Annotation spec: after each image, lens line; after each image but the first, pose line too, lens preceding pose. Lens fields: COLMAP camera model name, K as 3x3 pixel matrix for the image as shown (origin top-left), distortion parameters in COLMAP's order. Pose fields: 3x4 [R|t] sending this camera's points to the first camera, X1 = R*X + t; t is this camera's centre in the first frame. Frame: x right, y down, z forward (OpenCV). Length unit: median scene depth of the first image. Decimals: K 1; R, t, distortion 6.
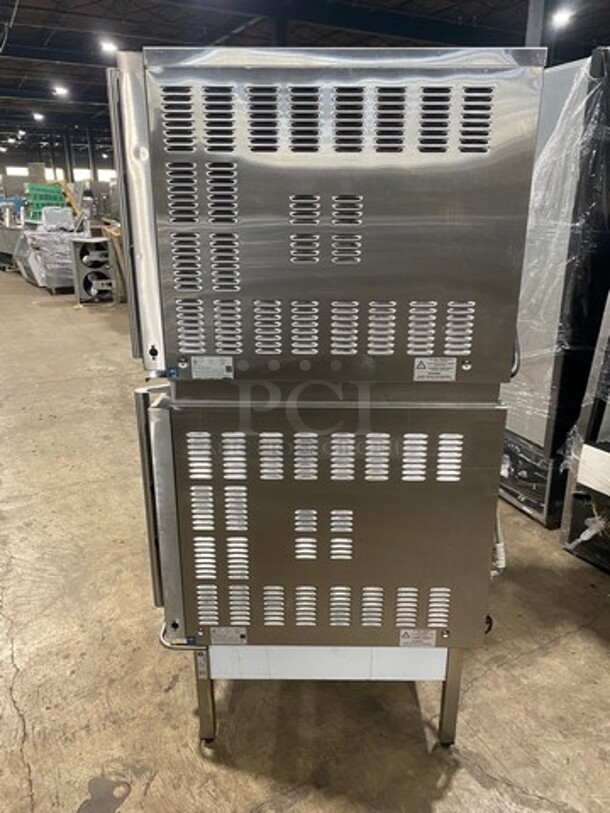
lens RADIAL K [[620.1, 0, 306.3], [0, 620.1, 387.6], [0, 0, 1]] dist [0.006859, 0.009380]
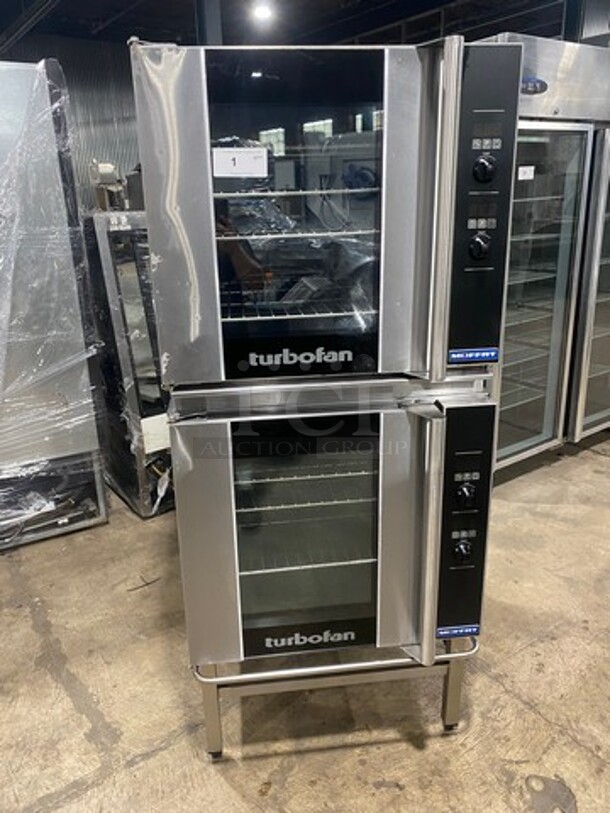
lens RADIAL K [[620.1, 0, 306.3], [0, 620.1, 387.6], [0, 0, 1]] dist [0.006859, 0.009380]
pose [[-0.130359, -0.288718, 0.948498, -0.944380], [0.316632, 0.894442, 0.315780, -0.325928], [-0.939548, 0.341490, -0.025181, 1.076525]]
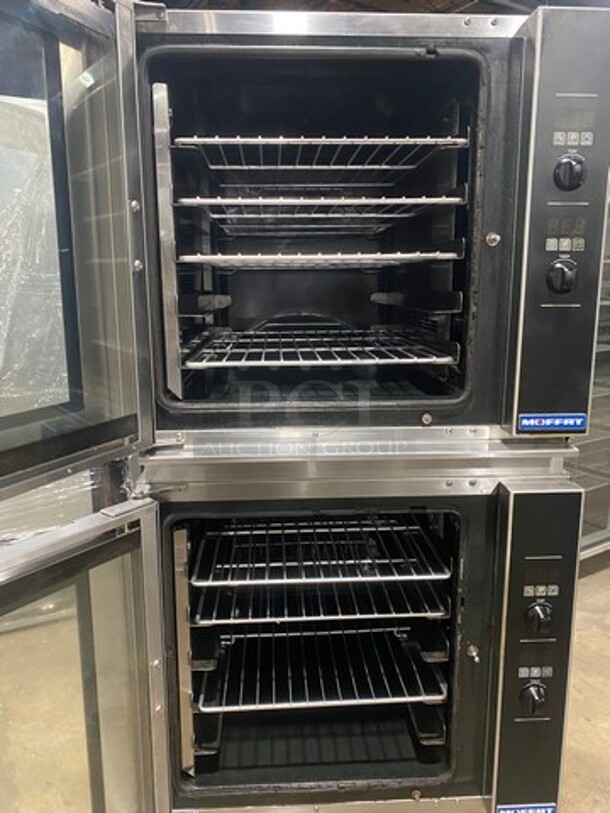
lens RADIAL K [[620.1, 0, 306.3], [0, 620.1, 387.6], [0, 0, 1]] dist [0.006859, 0.009380]
pose [[-0.065340, -0.170831, 0.983131, -0.759680], [0.297822, 0.936993, 0.182607, -0.250287], [-0.952383, 0.304730, -0.010346, 1.056917]]
